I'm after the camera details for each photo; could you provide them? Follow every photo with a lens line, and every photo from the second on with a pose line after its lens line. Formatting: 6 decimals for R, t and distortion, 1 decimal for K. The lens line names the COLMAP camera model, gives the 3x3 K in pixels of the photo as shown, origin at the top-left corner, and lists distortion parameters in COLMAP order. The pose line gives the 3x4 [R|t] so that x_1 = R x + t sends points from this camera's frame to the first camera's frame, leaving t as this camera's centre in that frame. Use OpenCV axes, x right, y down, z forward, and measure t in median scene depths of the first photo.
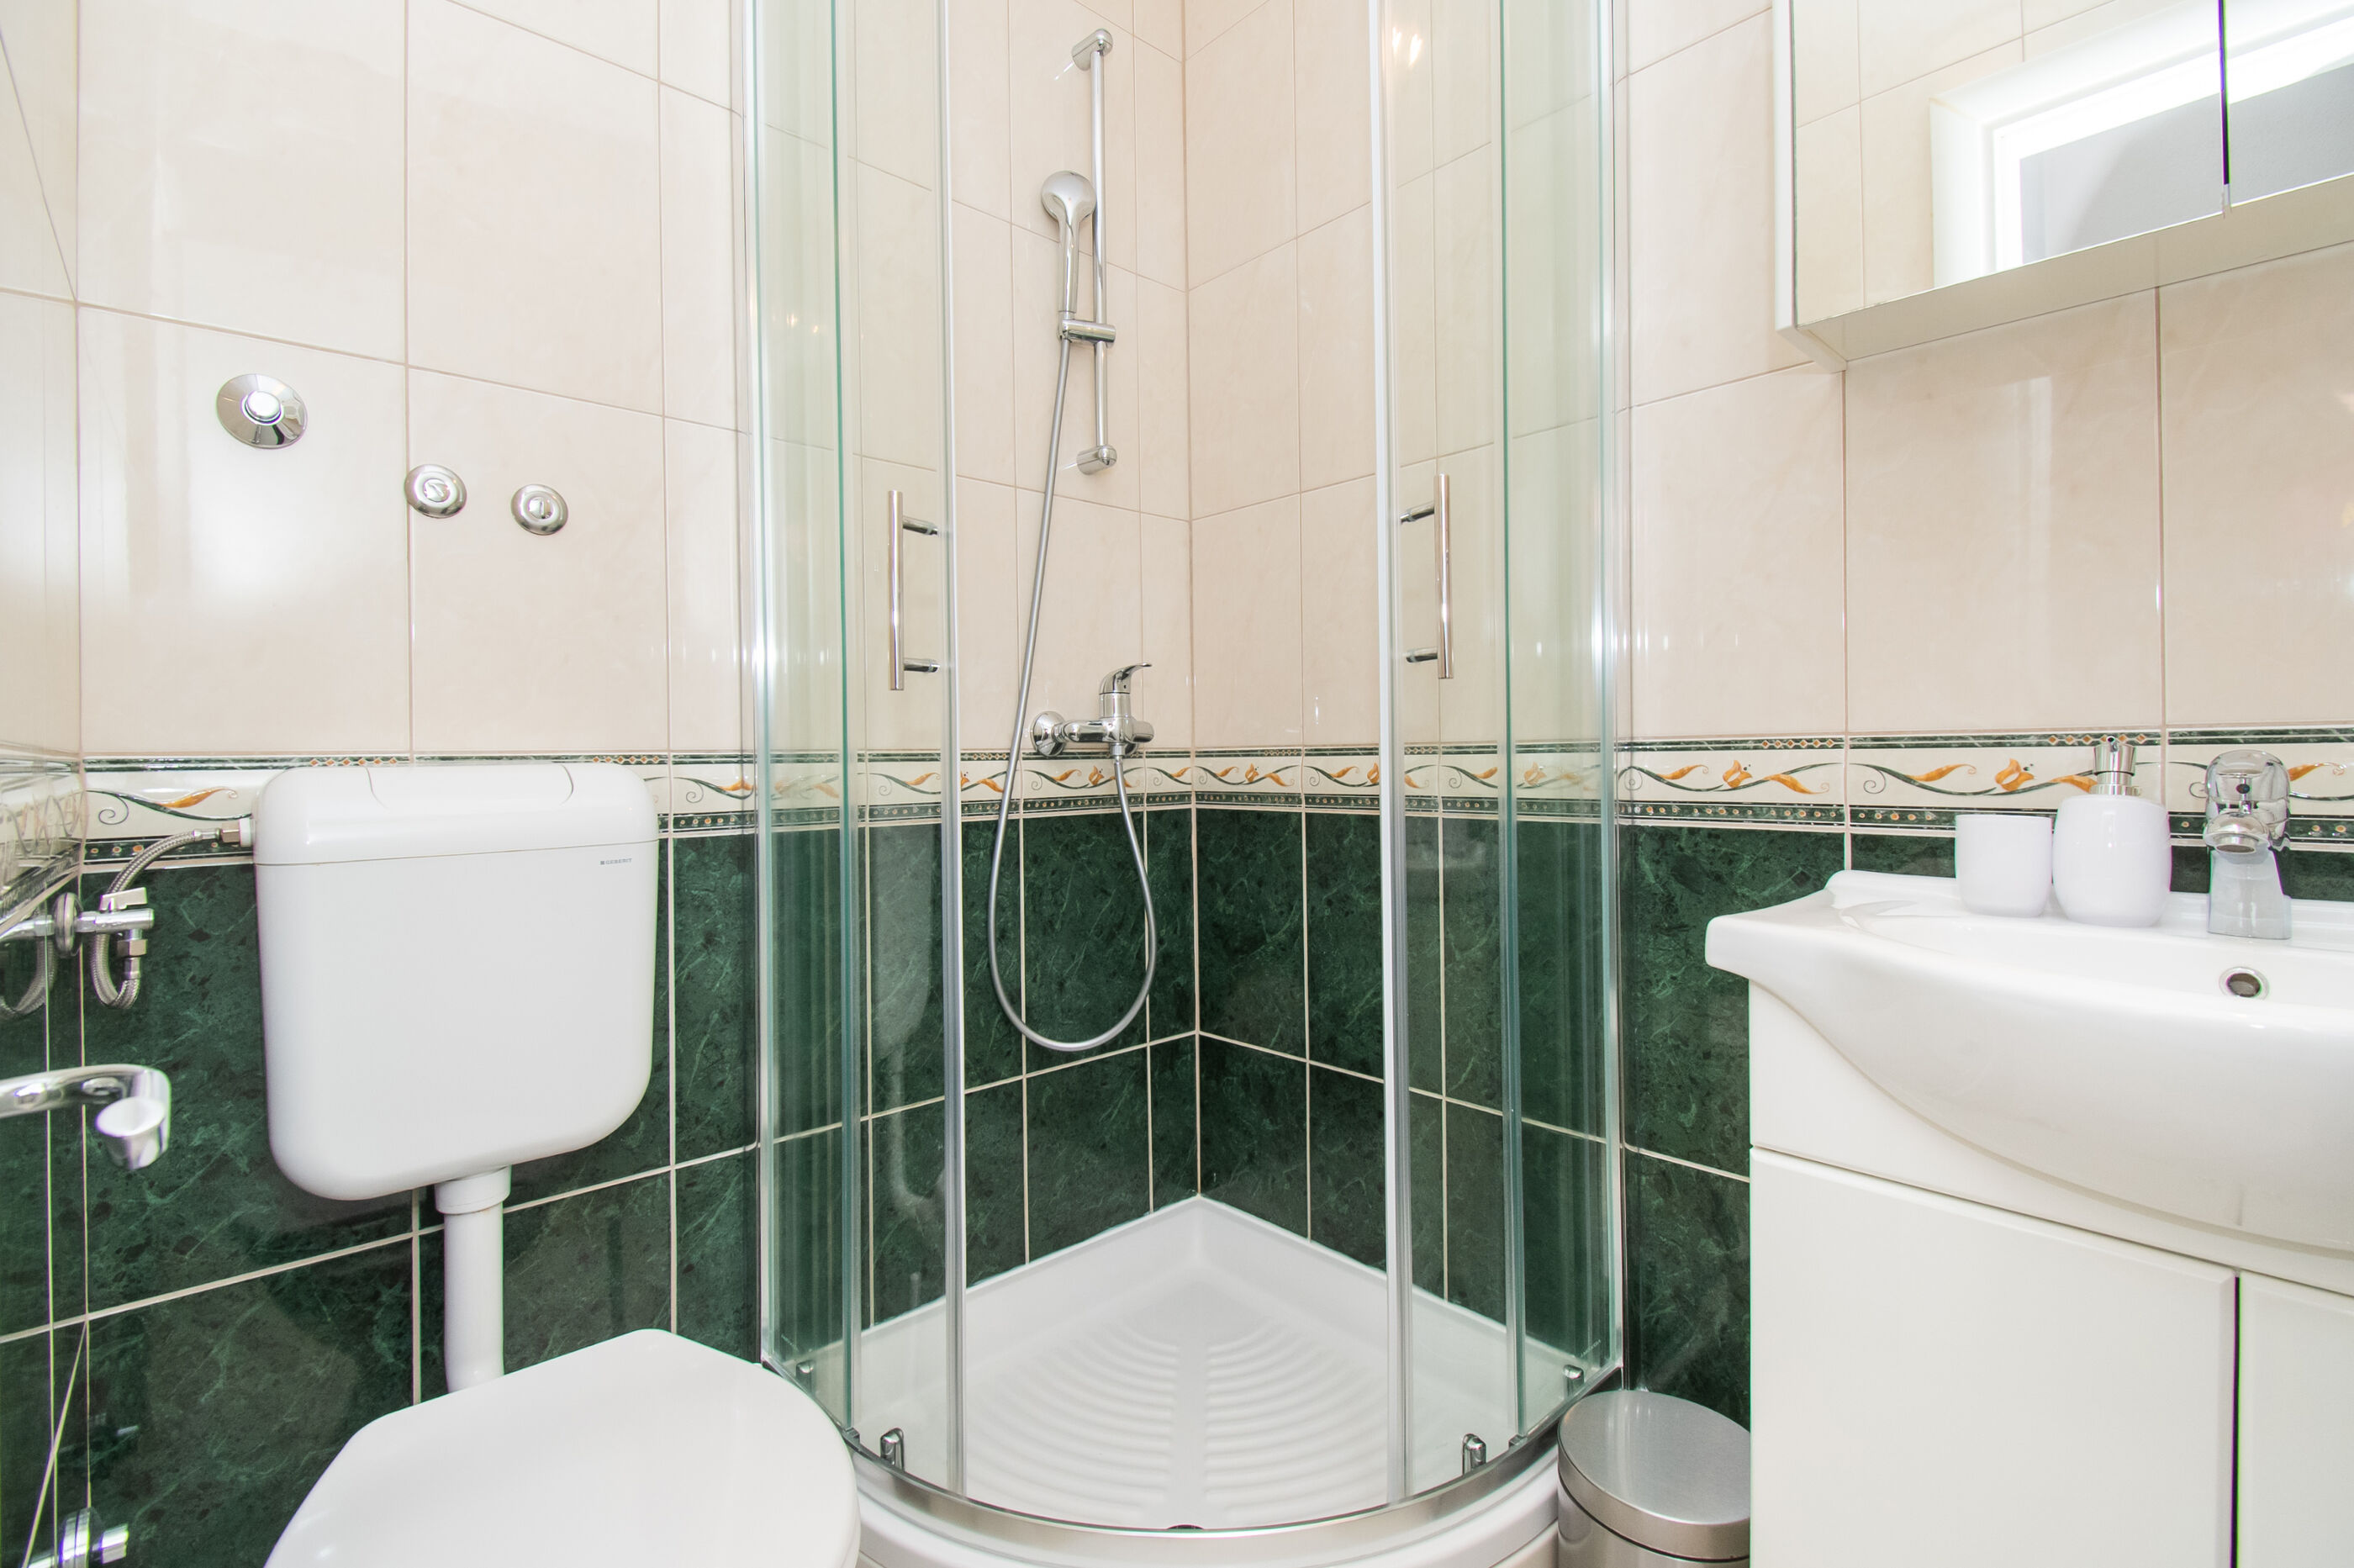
lens RADIAL K [[1060.1, 0, 1172.4], [0, 1060.1, 759.9], [0, 0, 1]] dist [-0.017601, -0.004138]
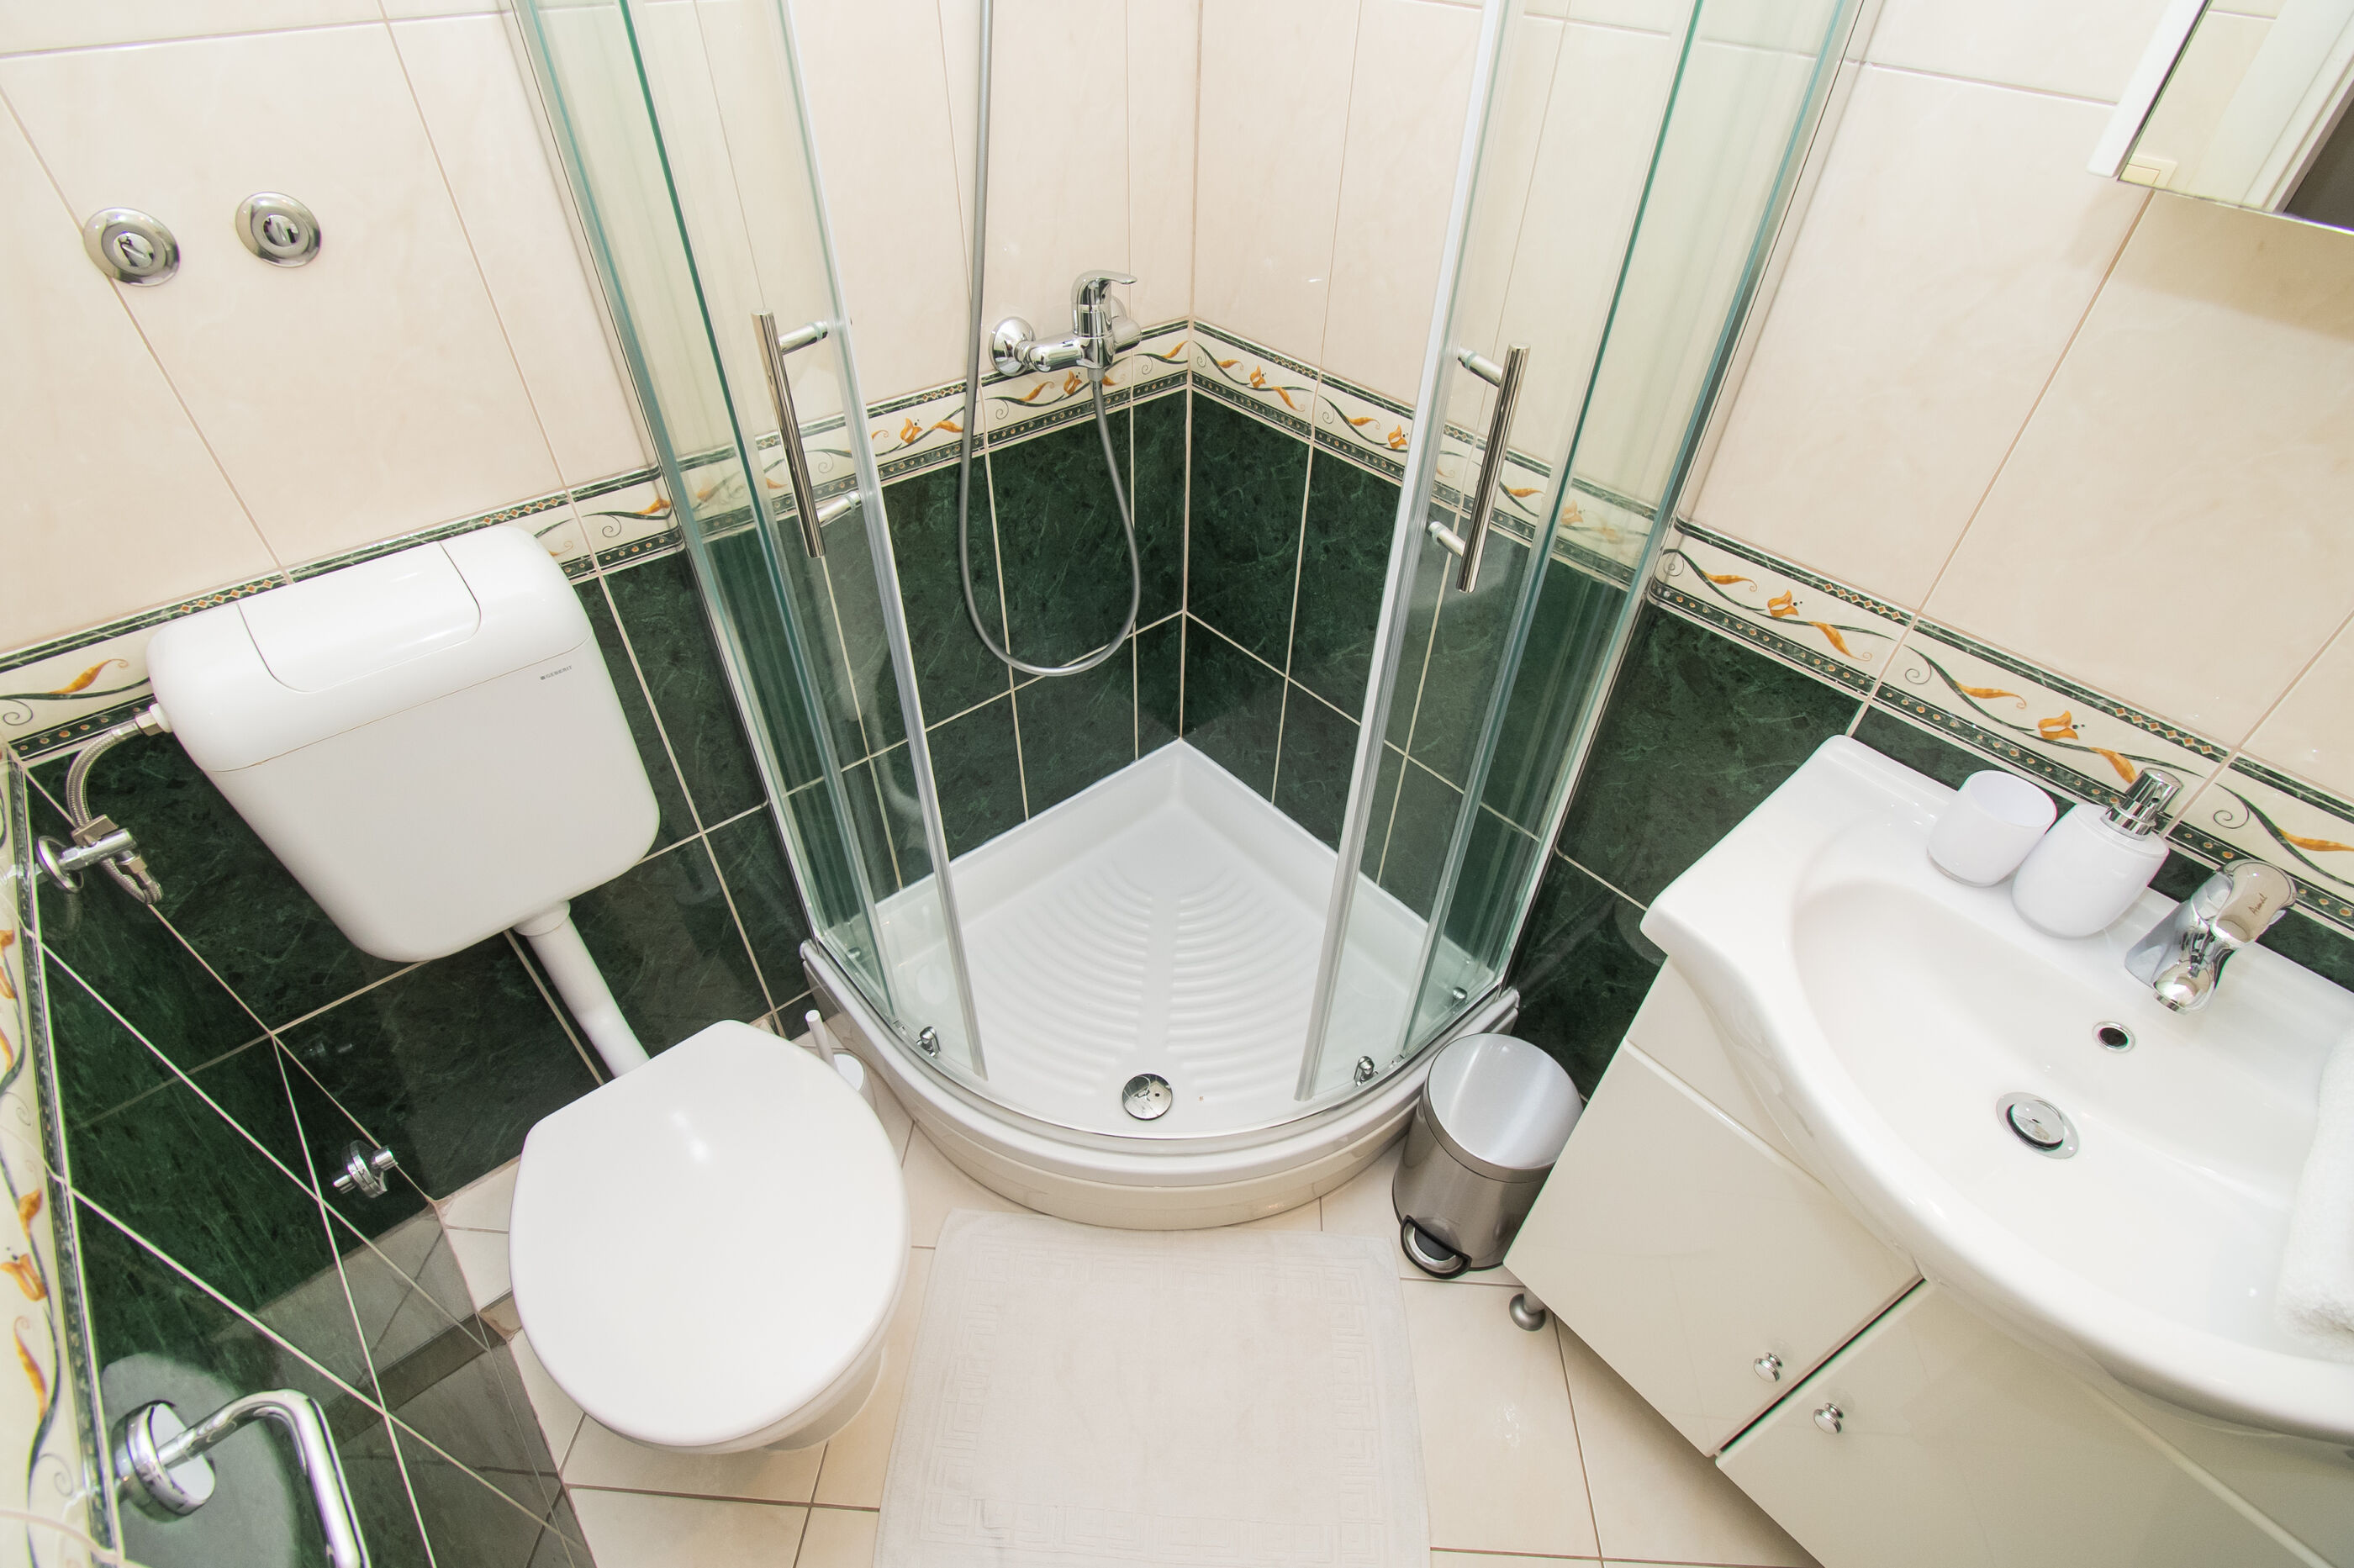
lens RADIAL K [[1060.1, 0, 1177.2], [0, 1060.1, 786.6], [0, 0, 1]] dist [-0.017601, -0.004138]
pose [[0.999370, 0.034973, 0.005986, 0.019027], [-0.029605, 0.728901, 0.683978, -0.354276], [0.019557, -0.683725, 0.729478, 0.182183]]
